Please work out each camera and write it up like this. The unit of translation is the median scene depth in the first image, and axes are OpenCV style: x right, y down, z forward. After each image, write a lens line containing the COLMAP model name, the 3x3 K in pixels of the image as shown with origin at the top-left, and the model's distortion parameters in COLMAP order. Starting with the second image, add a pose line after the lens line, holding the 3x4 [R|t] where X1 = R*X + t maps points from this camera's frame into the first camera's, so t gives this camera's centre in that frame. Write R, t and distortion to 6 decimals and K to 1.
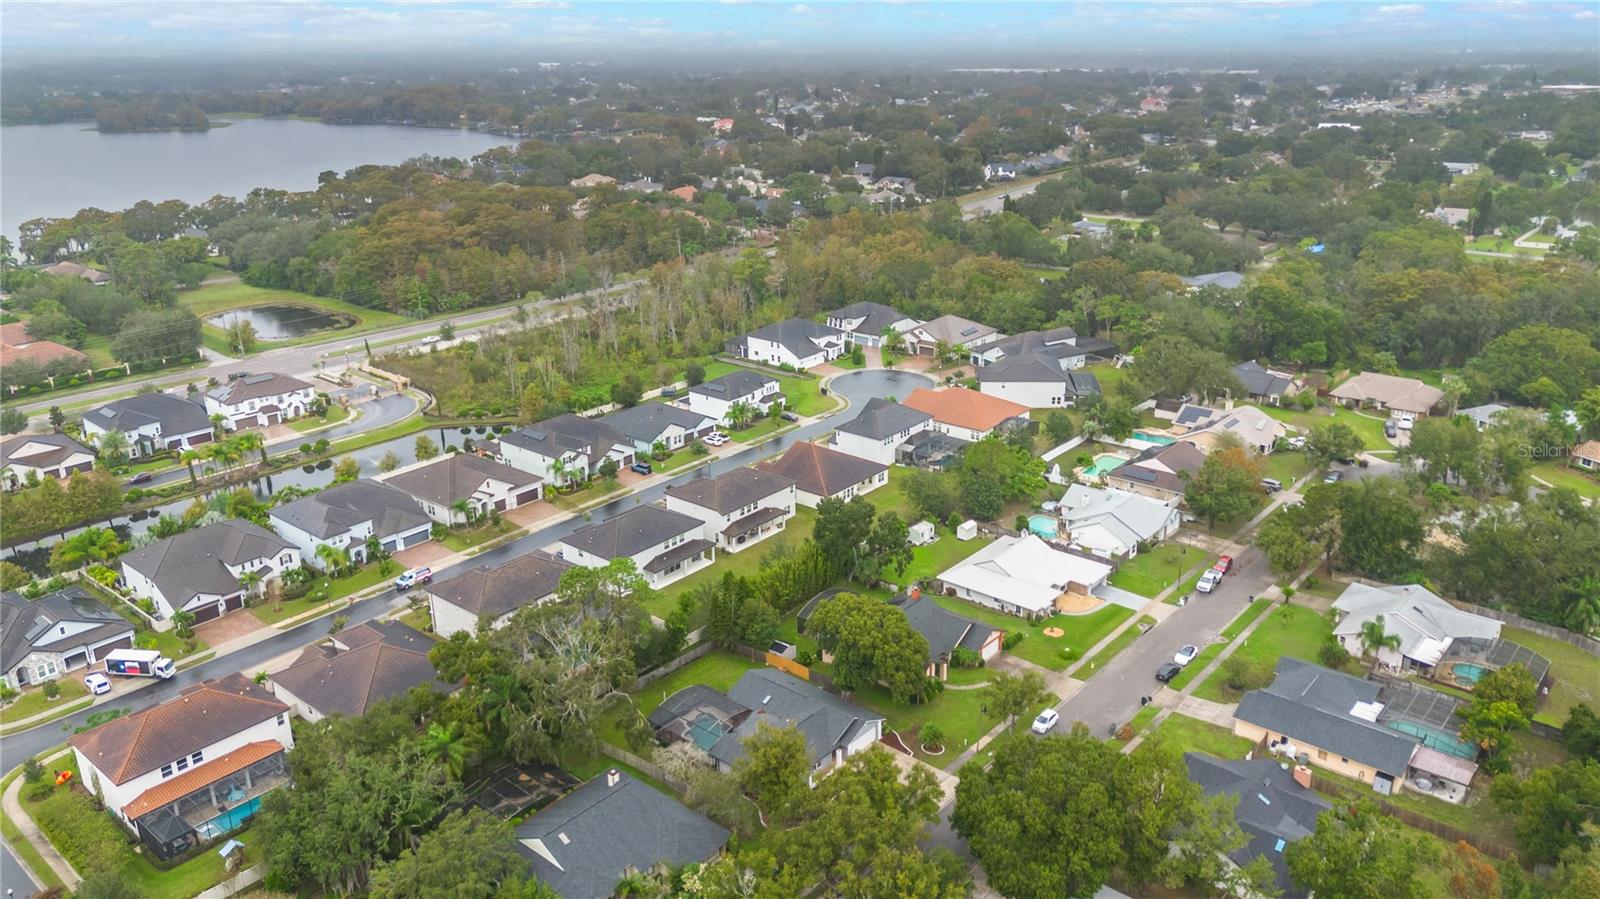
lens RADIAL K [[1167.7, 0, 800.0], [0, 1167.7, 449.5], [0, 0, 1]] dist [0.080061, -0.070811]
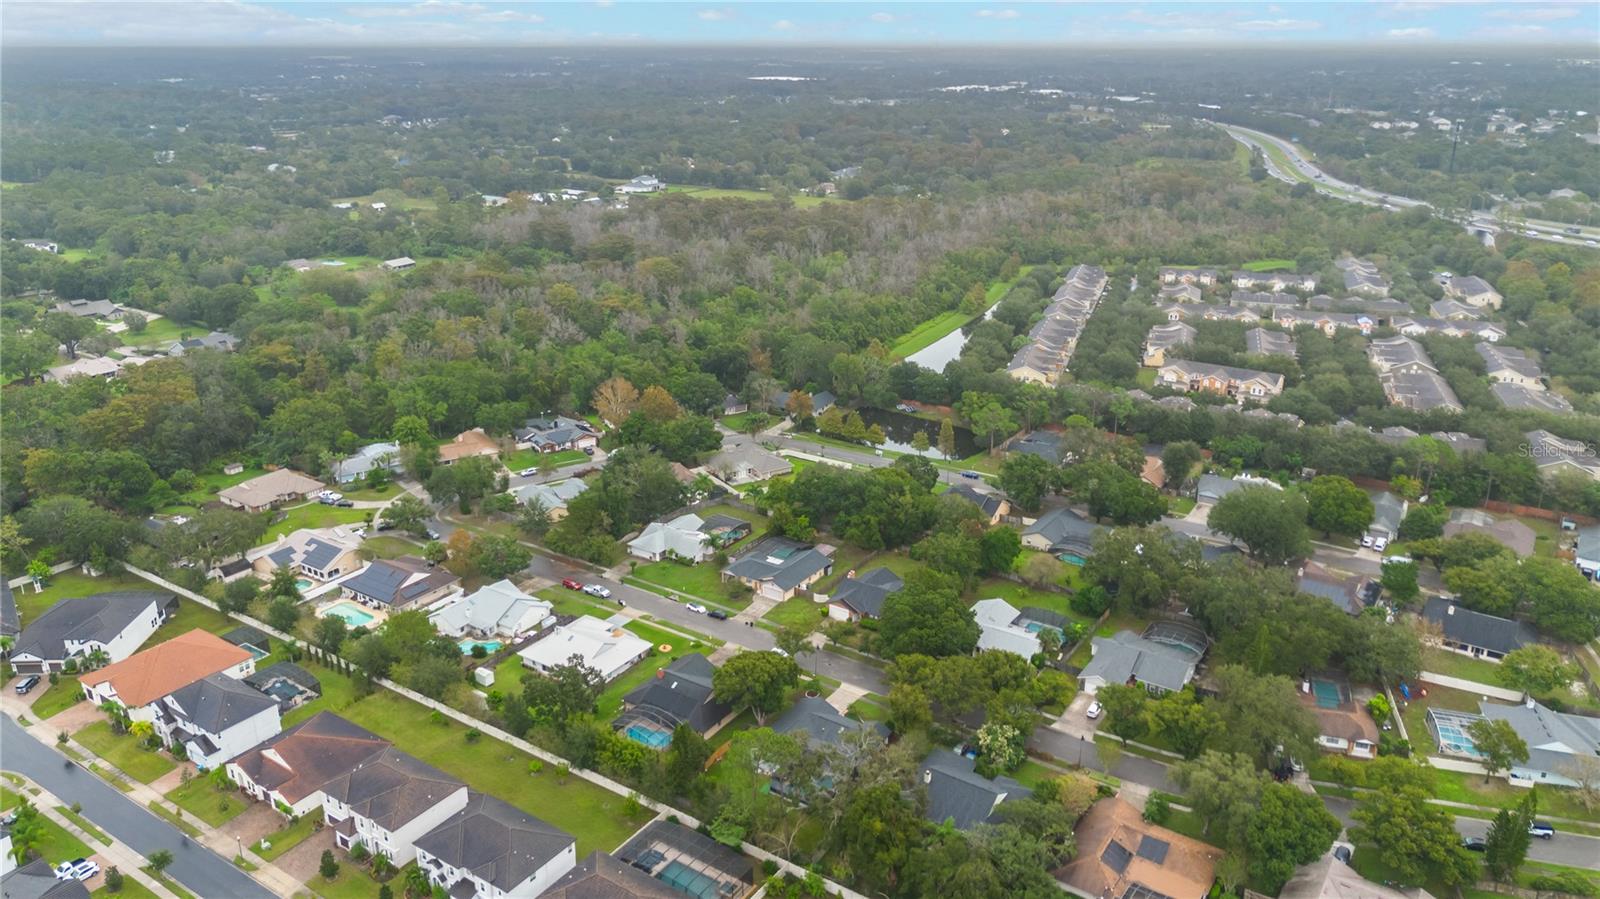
lens RADIAL K [[1149.6, 0, 803.4], [0, 1149.6, 446.1], [0, 0, 1]] dist [0.092374, -0.105905]
pose [[-0.125407, -0.320196, 0.939014, -0.772506], [0.335545, 0.877020, 0.343869, -0.359684], [-0.933639, 0.358205, -0.002545, 0.563701]]
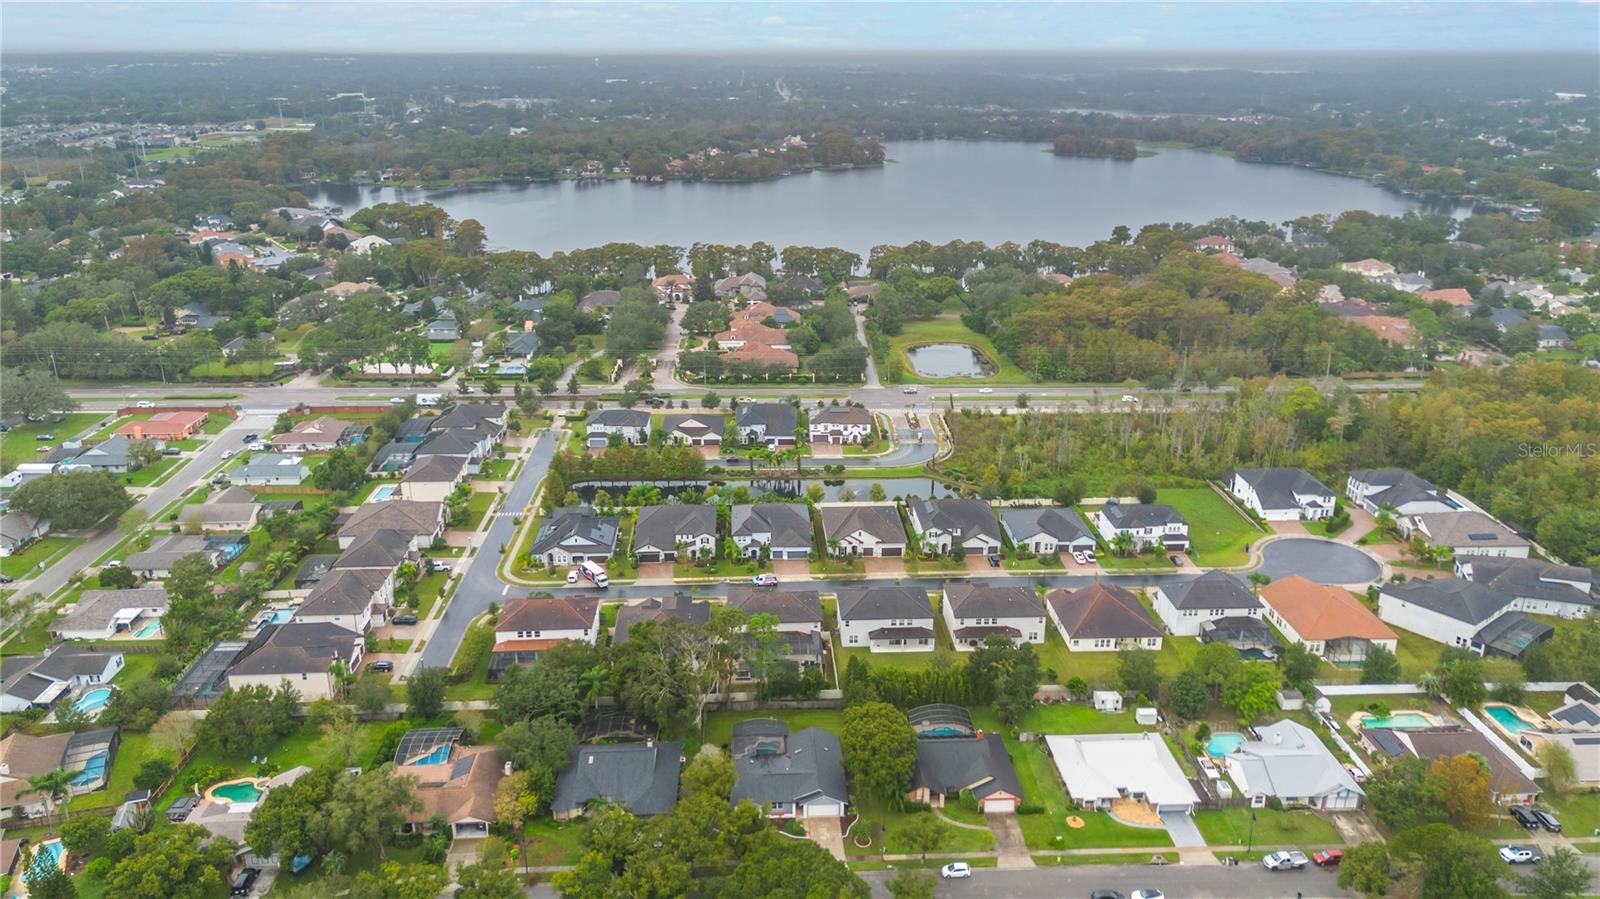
lens RADIAL K [[1131.7, 0, 800.0], [0, 1131.7, 449.5], [0, 0, 1]] dist [0.104062, -0.089556]
pose [[0.693612, 0.260365, -0.671649, 0.501413], [-0.258412, 0.960269, 0.105387, -0.171431], [0.672403, 0.100464, 0.733336, -0.006619]]
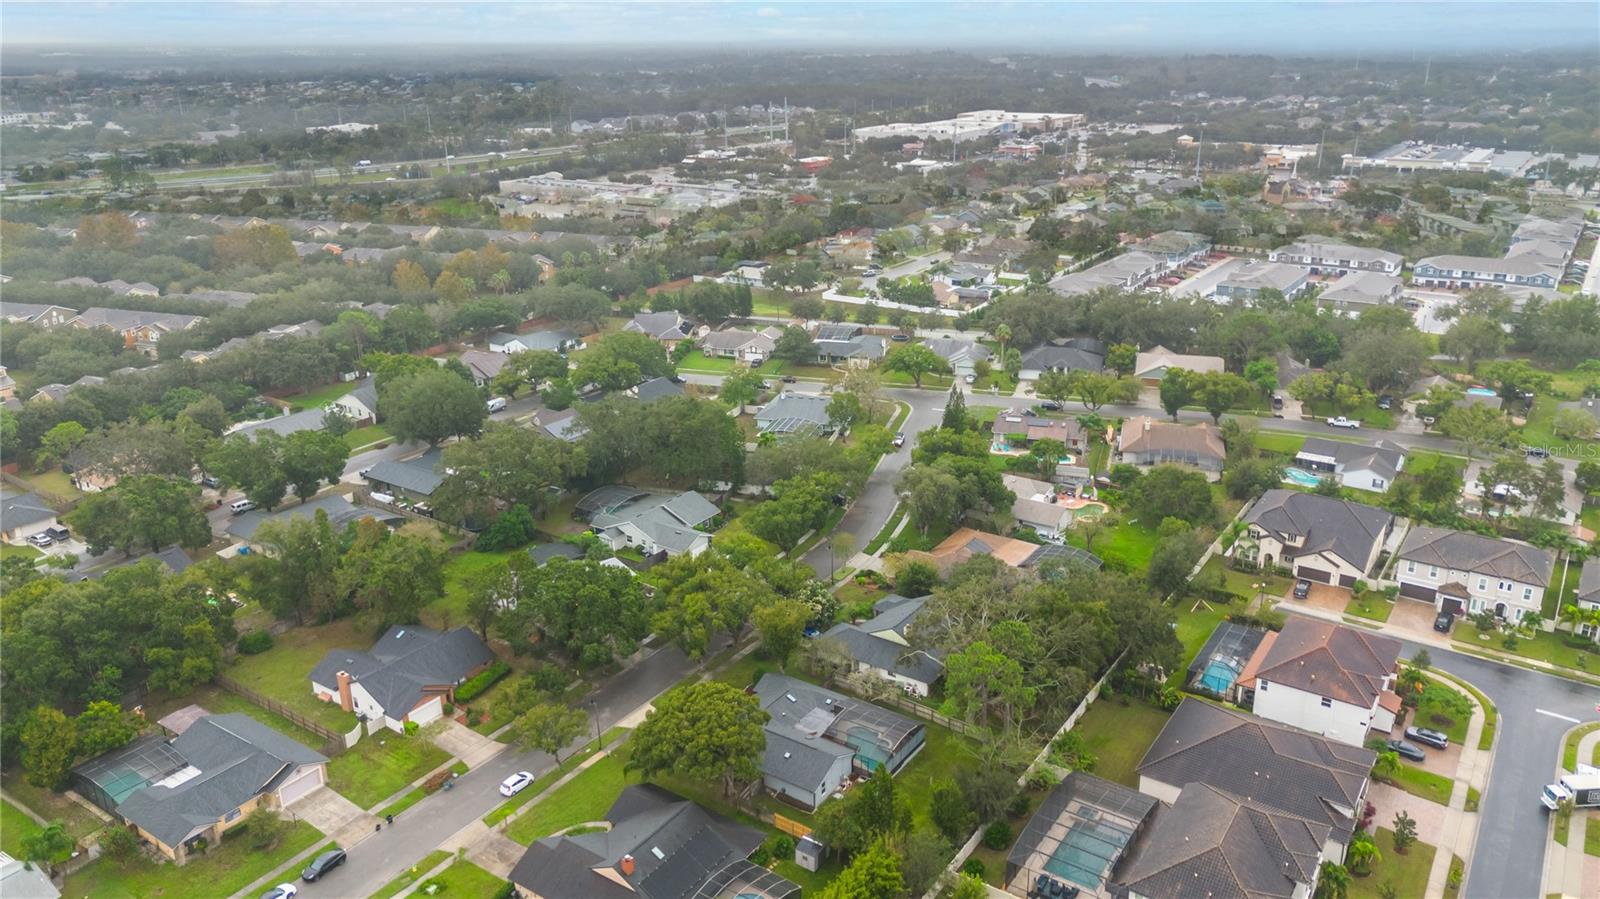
lens RADIAL K [[1163.8, 0, 815.1], [0, 1163.8, 449.2], [0, 0, 1]] dist [0.093043, -0.109079]
pose [[-0.991871, 0.068922, -0.106967, 0.035119], [-0.014944, 0.771706, 0.635804, -0.378310], [0.126367, 0.632234, -0.764402, 1.027748]]
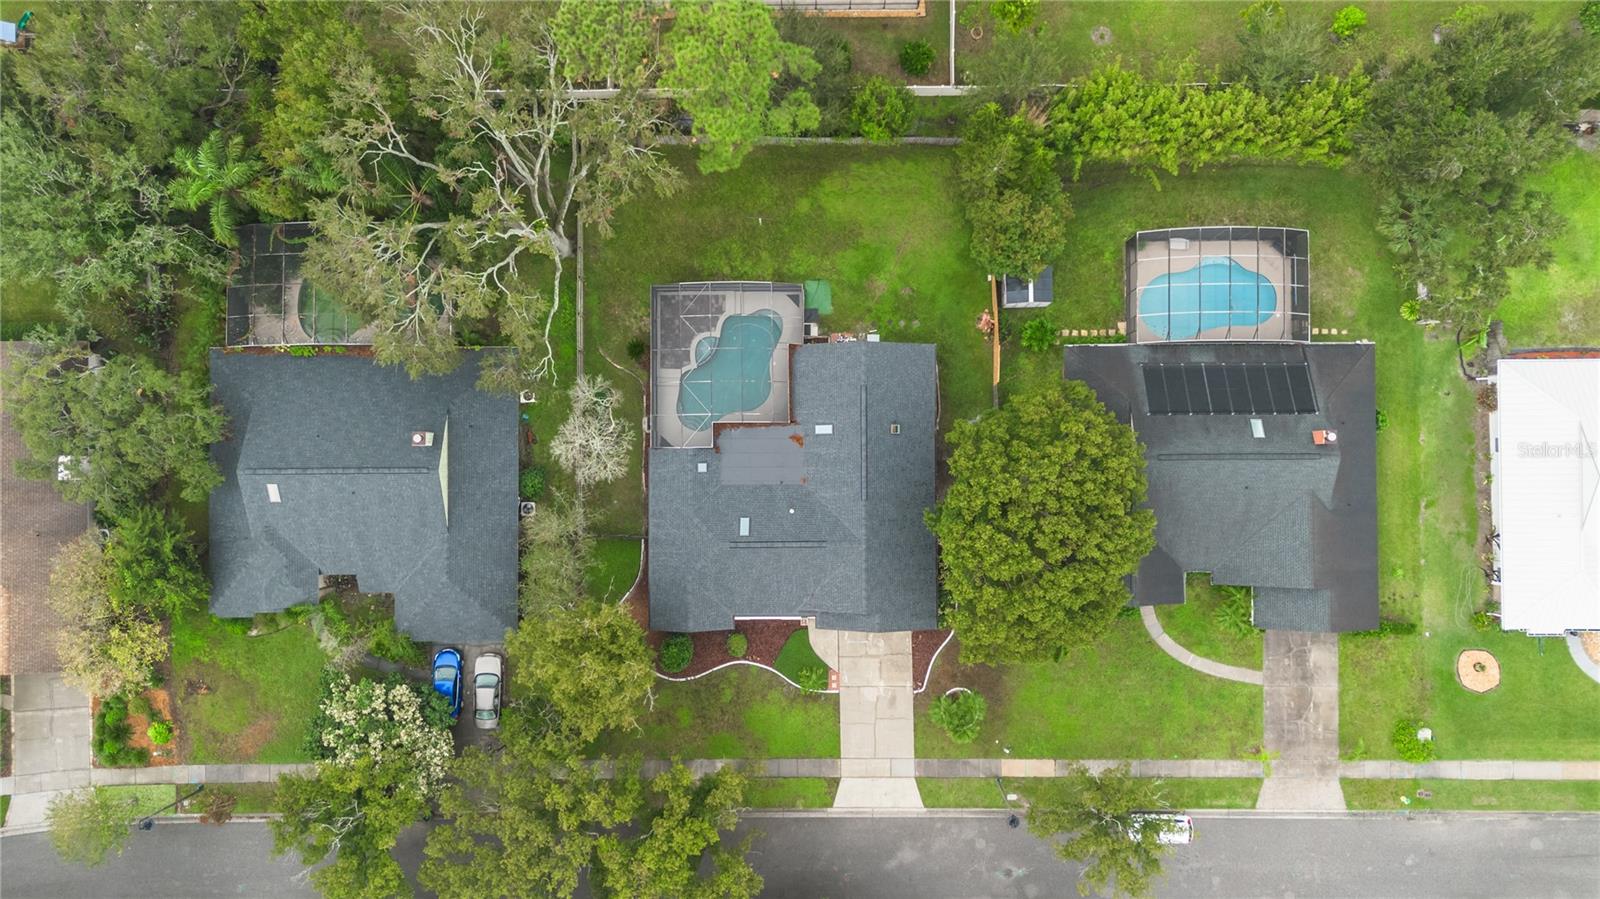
lens RADIAL K [[1159.3, 0, 798.0], [0, 1159.3, 452.0], [0, 0, 1]] dist [0.093633, -0.106307]
pose [[0.659132, 0.751997, 0.006822, -0.021279], [-0.261242, 0.220455, 0.939762, -0.172328], [0.705194, -0.621209, 0.341762, 0.523752]]
